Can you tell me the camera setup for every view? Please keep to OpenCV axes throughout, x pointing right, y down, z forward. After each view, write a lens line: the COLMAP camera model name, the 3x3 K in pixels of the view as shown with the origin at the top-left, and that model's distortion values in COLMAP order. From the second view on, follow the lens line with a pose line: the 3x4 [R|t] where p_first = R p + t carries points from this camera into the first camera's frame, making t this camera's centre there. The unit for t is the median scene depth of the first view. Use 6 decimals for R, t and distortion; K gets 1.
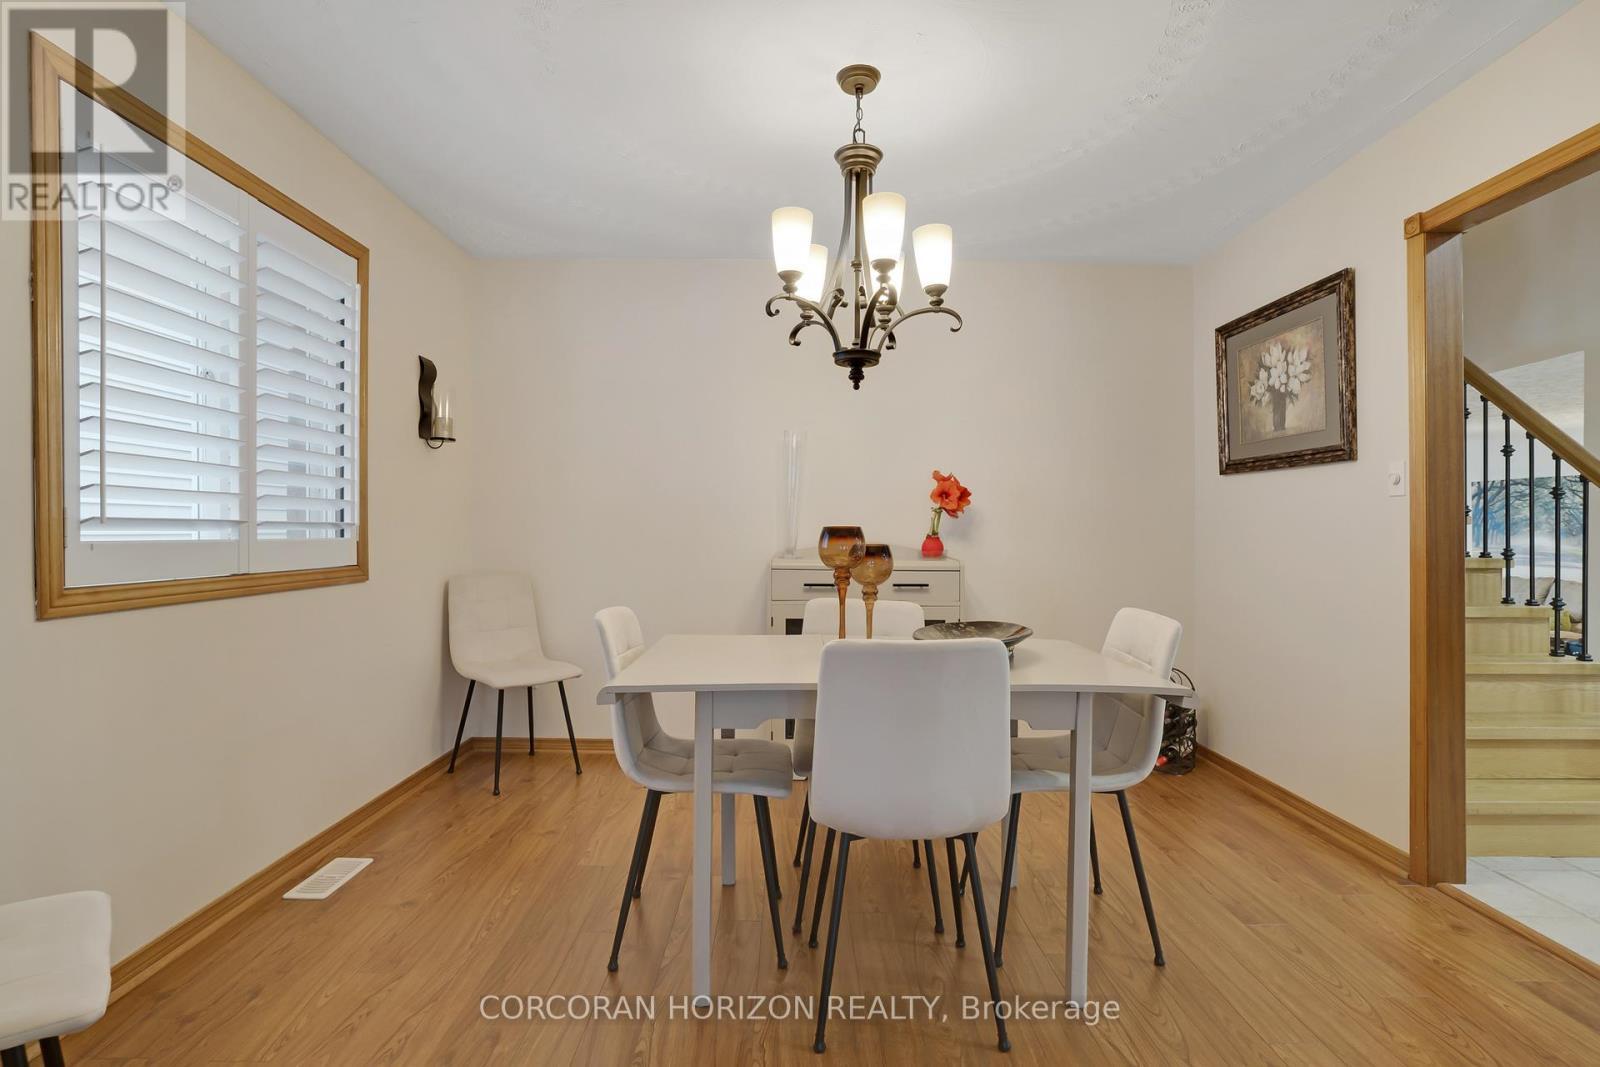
lens RADIAL K [[742.3, 0, 800.0], [0, 742.3, 533.5], [0, 0, 1]] dist [-0.050771, -0.000054]
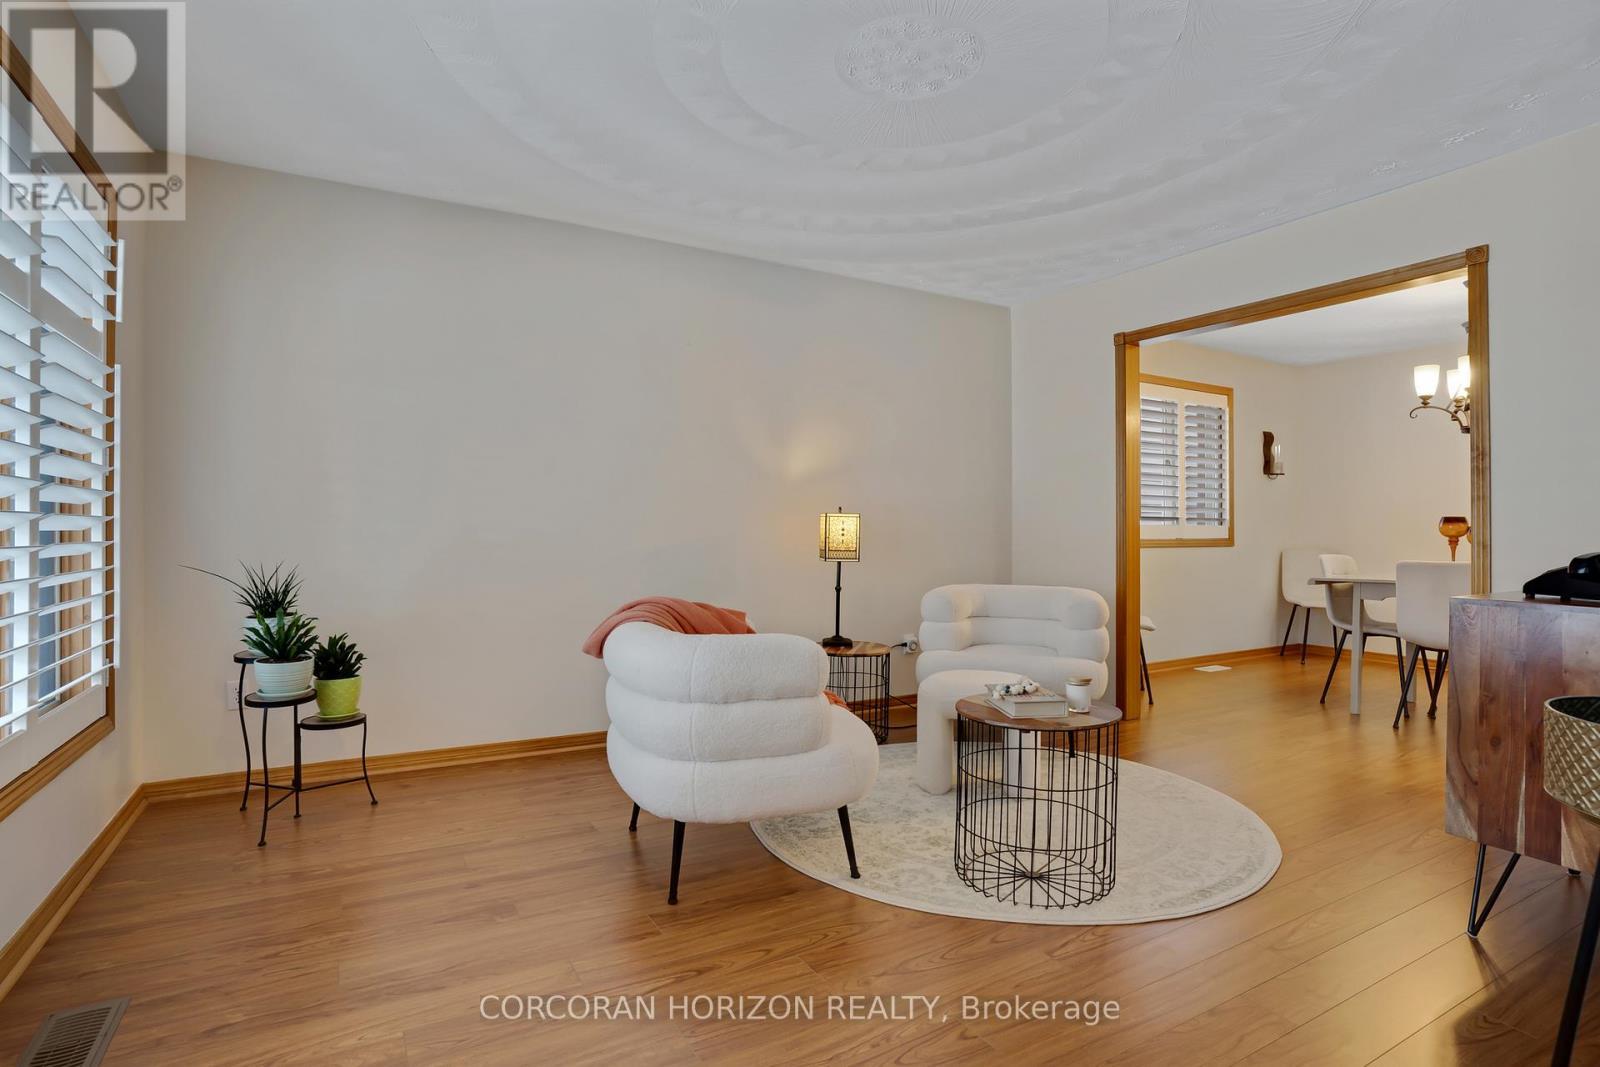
lens RADIAL K [[786.3, 0, 800.0], [0, 786.3, 533.5], [0, 0, 1]] dist [0.024361, 0.000483]
pose [[0.482937, 0.003280, -0.875649, 0.805887], [-0.002866, 0.999994, 0.002165, 0.026488], [0.875651, 0.001464, 0.482943, -1.203346]]
